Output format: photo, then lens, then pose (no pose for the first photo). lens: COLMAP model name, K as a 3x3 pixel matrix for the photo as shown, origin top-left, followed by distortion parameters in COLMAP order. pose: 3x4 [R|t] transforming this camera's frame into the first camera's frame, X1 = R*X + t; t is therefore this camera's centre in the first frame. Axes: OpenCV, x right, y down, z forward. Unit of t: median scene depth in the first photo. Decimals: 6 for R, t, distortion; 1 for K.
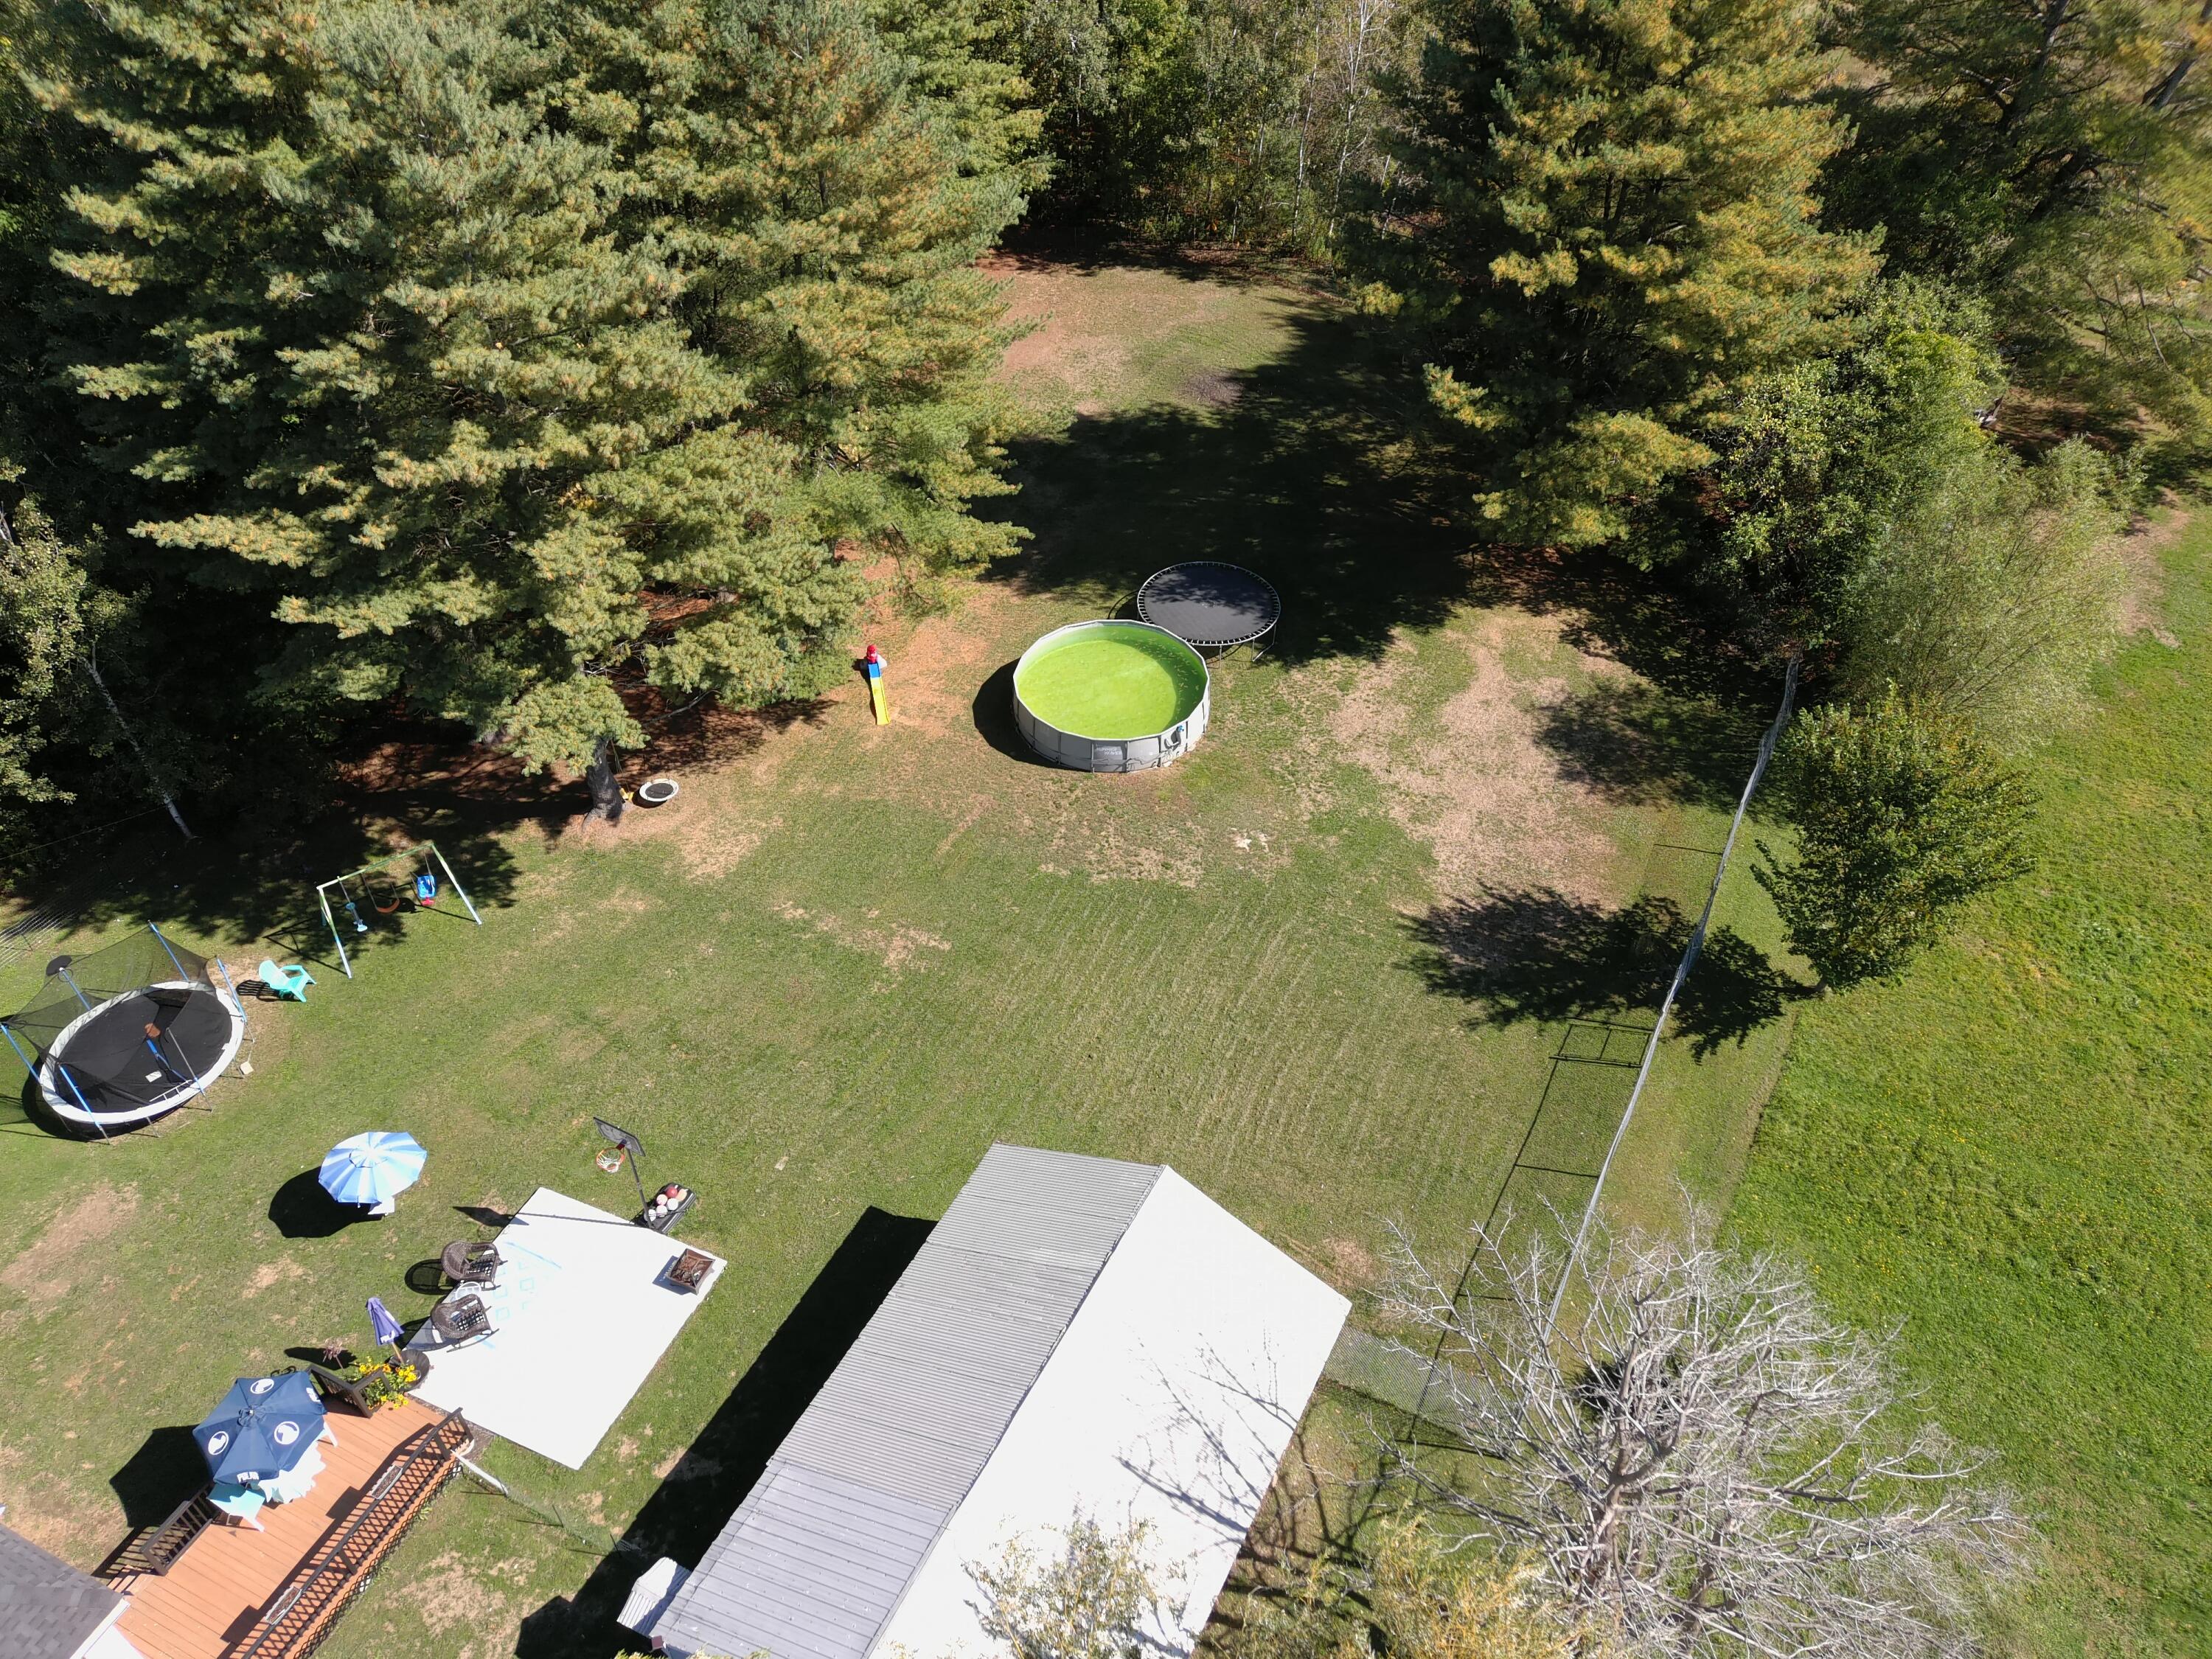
lens RADIAL K [[1647.6, 0, 1090.1], [0, 1647.6, 824.0], [0, 0, 1]] dist [0.068752, -0.081309]
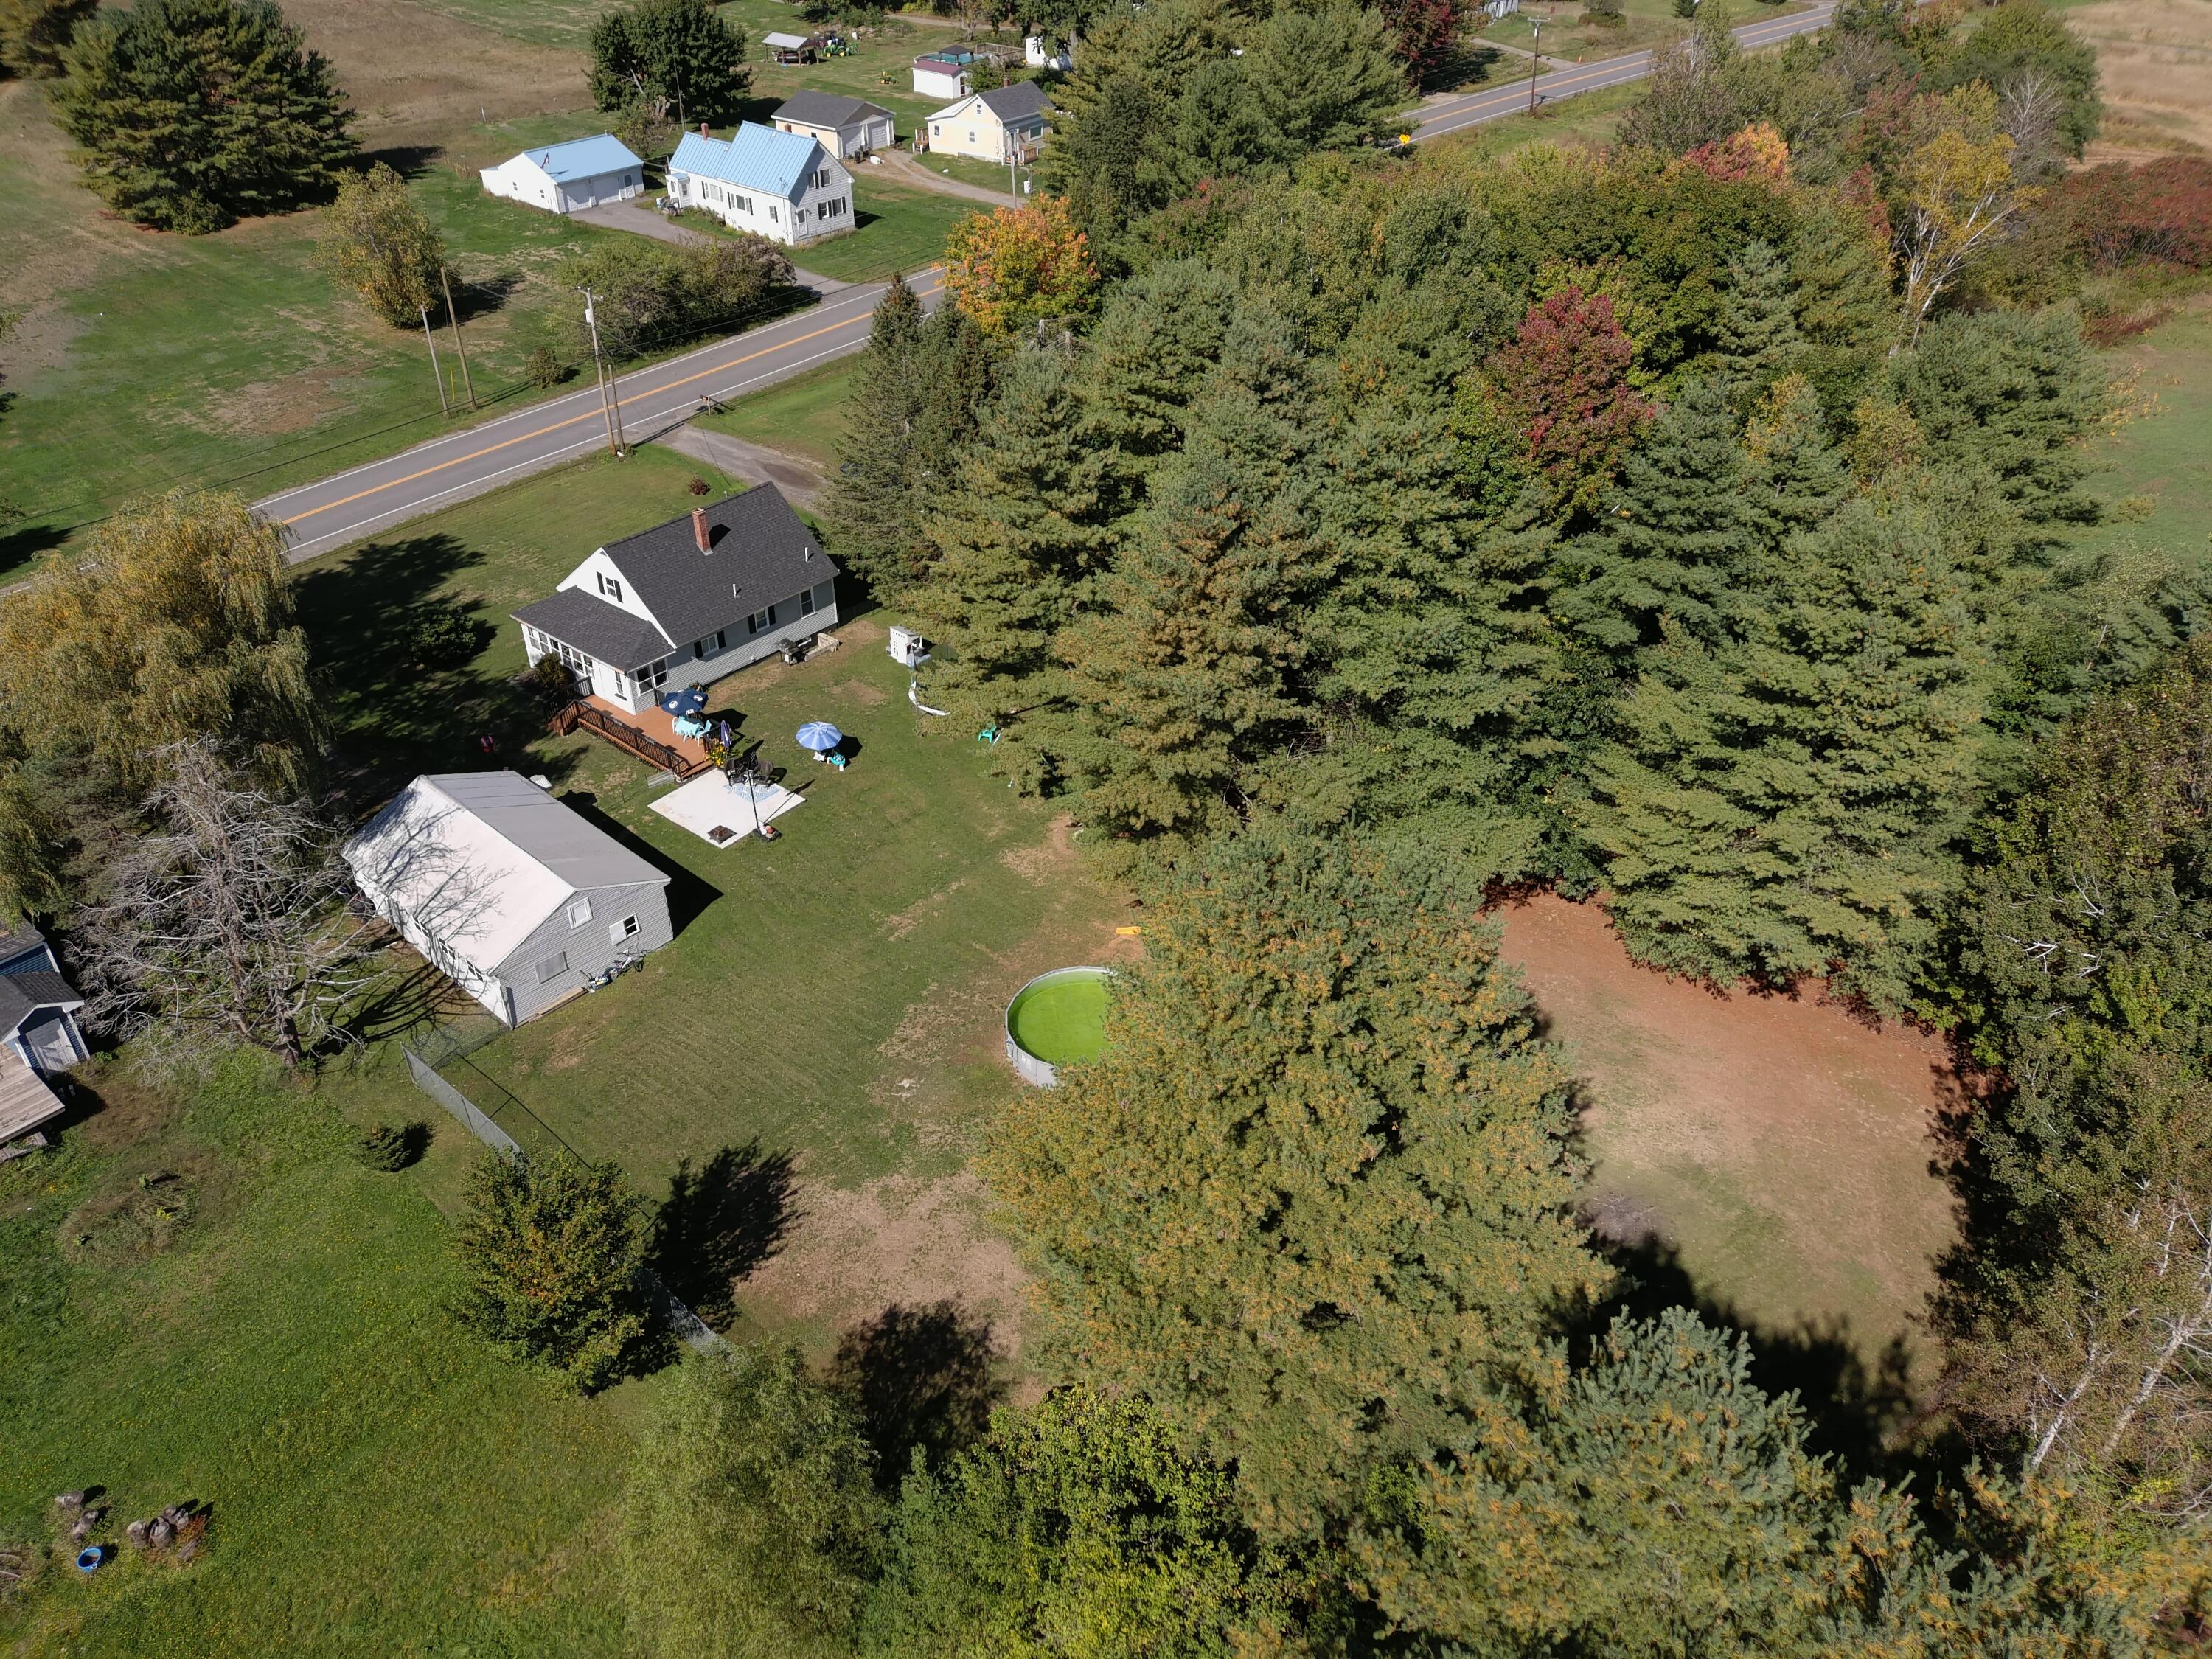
lens RADIAL K [[1647.6, 0, 1117.8], [0, 1647.6, 838.9], [0, 0, 1]] dist [0.068752, -0.081309]
pose [[-0.248642, 0.562070, -0.788831, 1.010242], [-0.652339, 0.504833, 0.565330, -0.970343], [0.715983, 0.655150, 0.241137, 0.692357]]
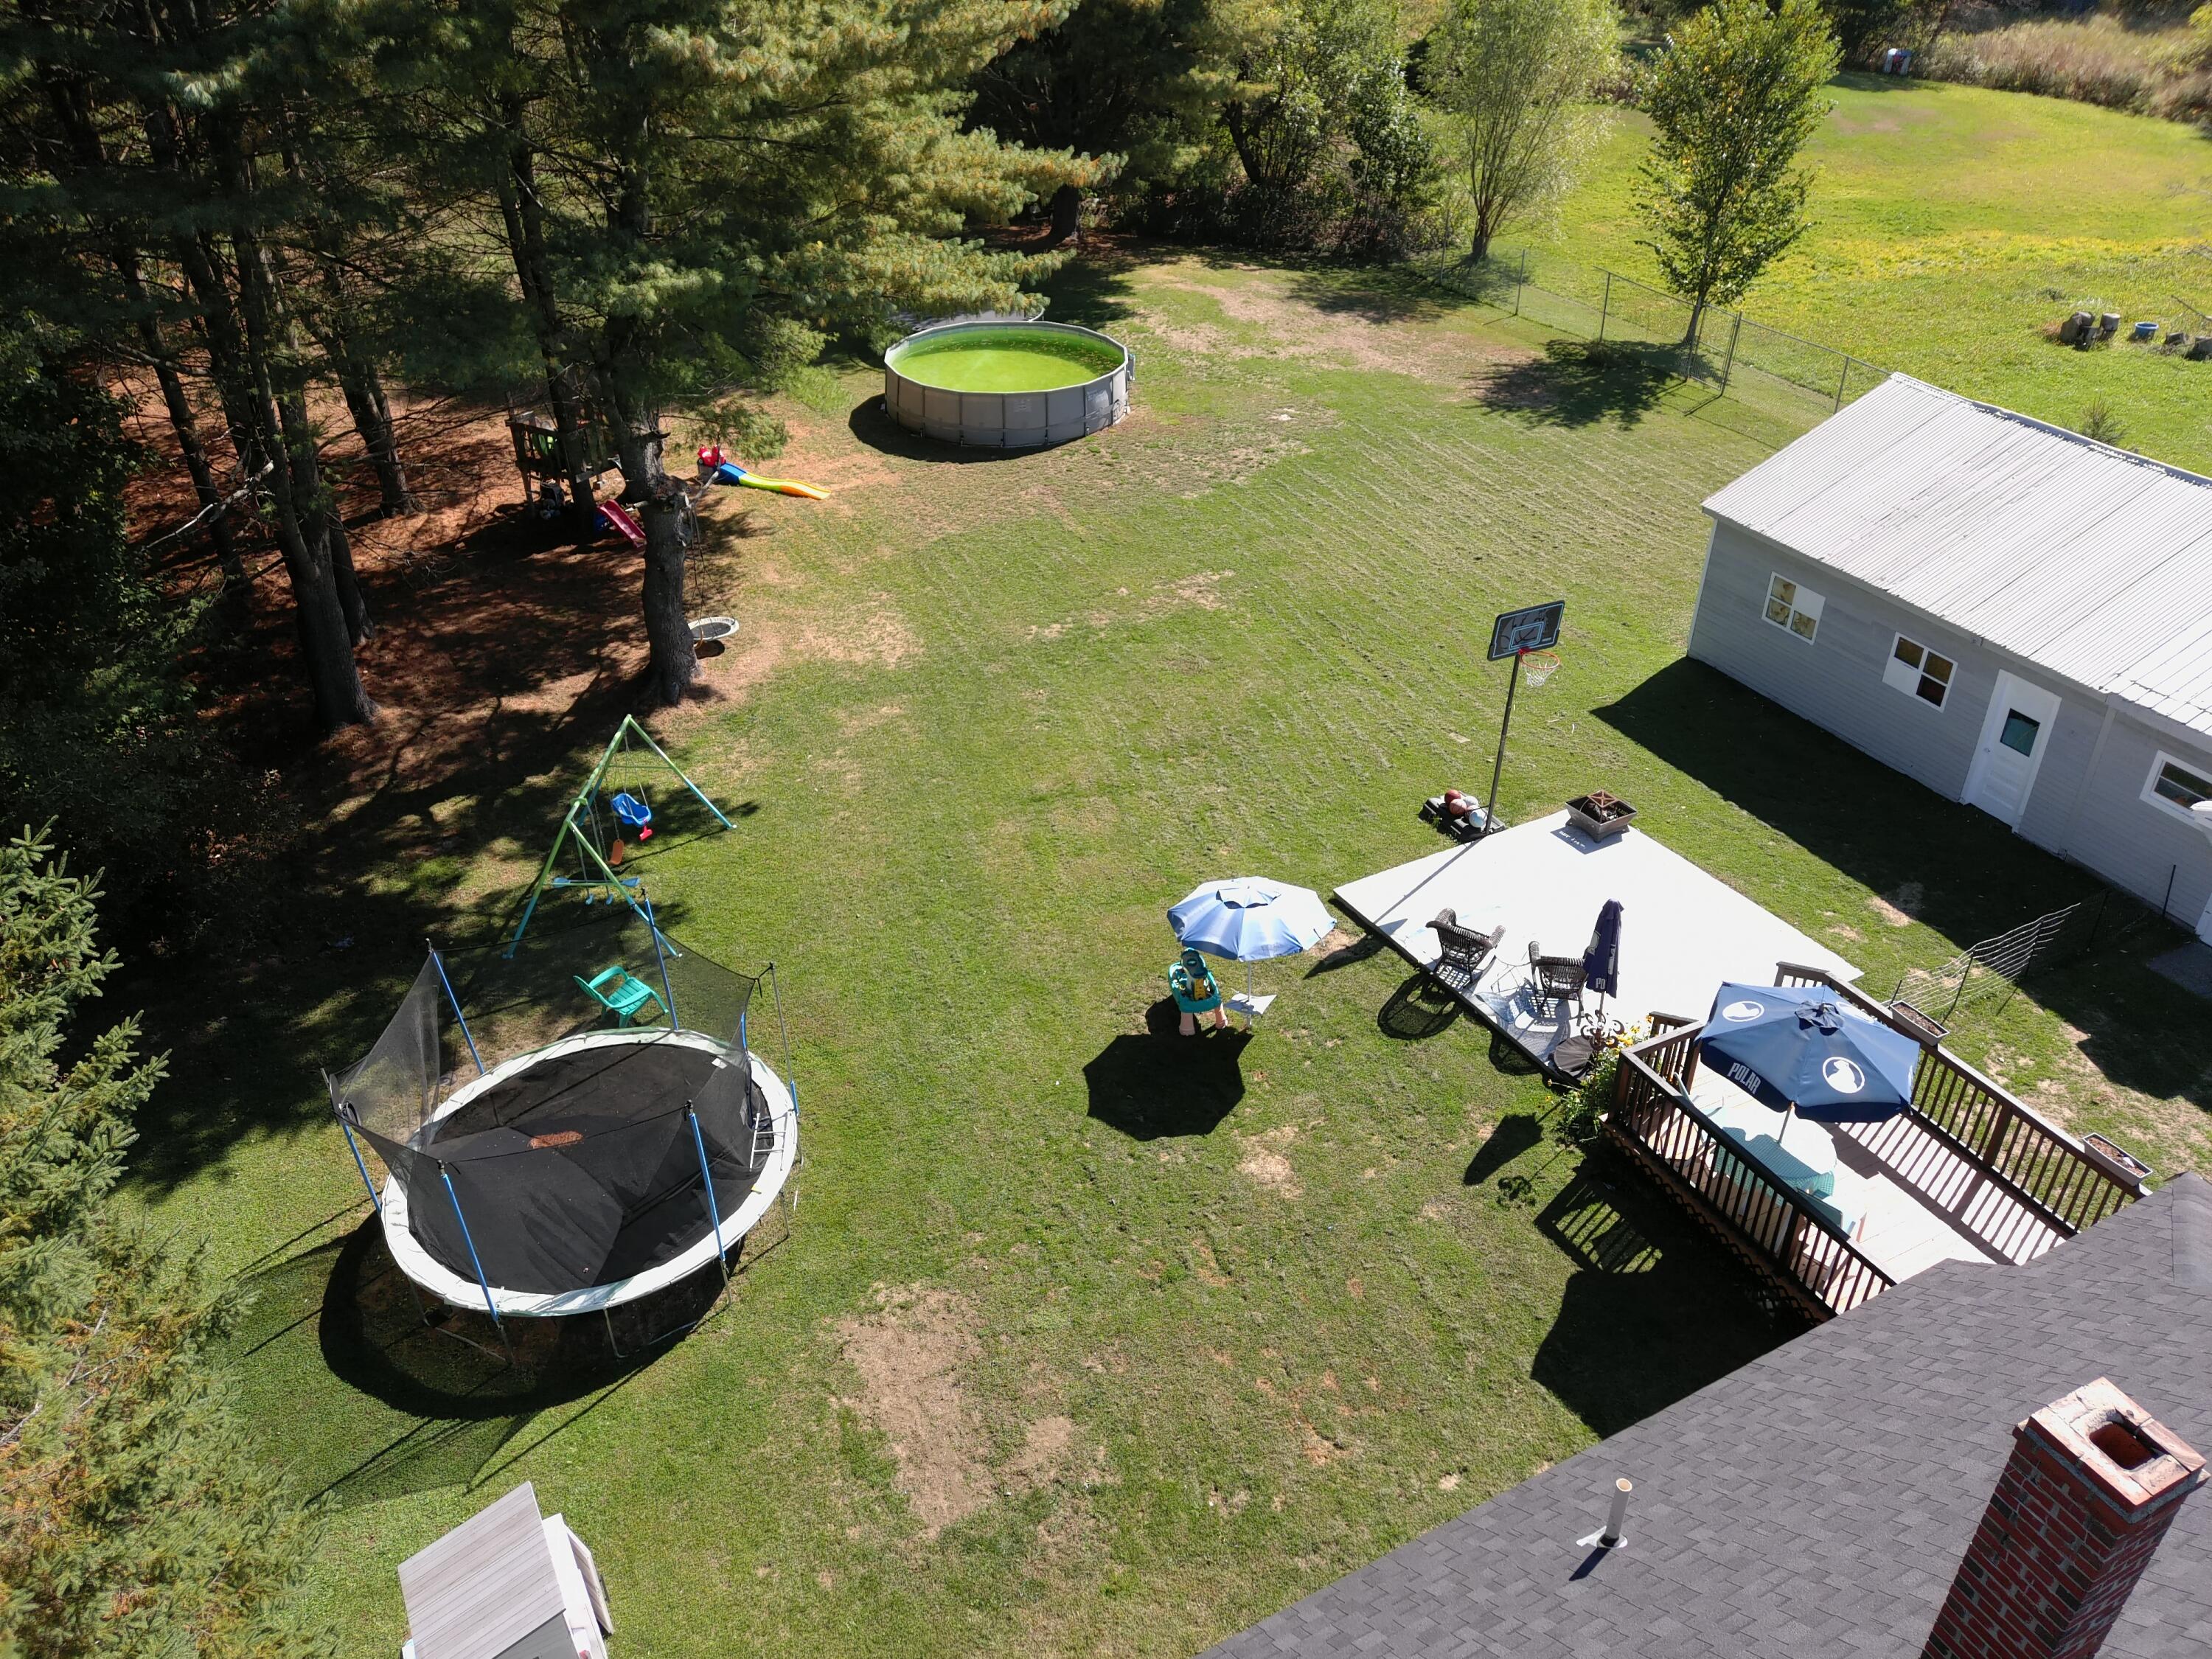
lens RADIAL K [[1647.6, 0, 1099.4], [0, 1647.6, 843.9], [0, 0, 1]] dist [0.068752, -0.081309]
pose [[0.598622, -0.432980, 0.673928, -0.683283], [0.536895, 0.841250, 0.063579, 0.096111], [-0.594471, 0.323769, 0.736056, 0.490006]]
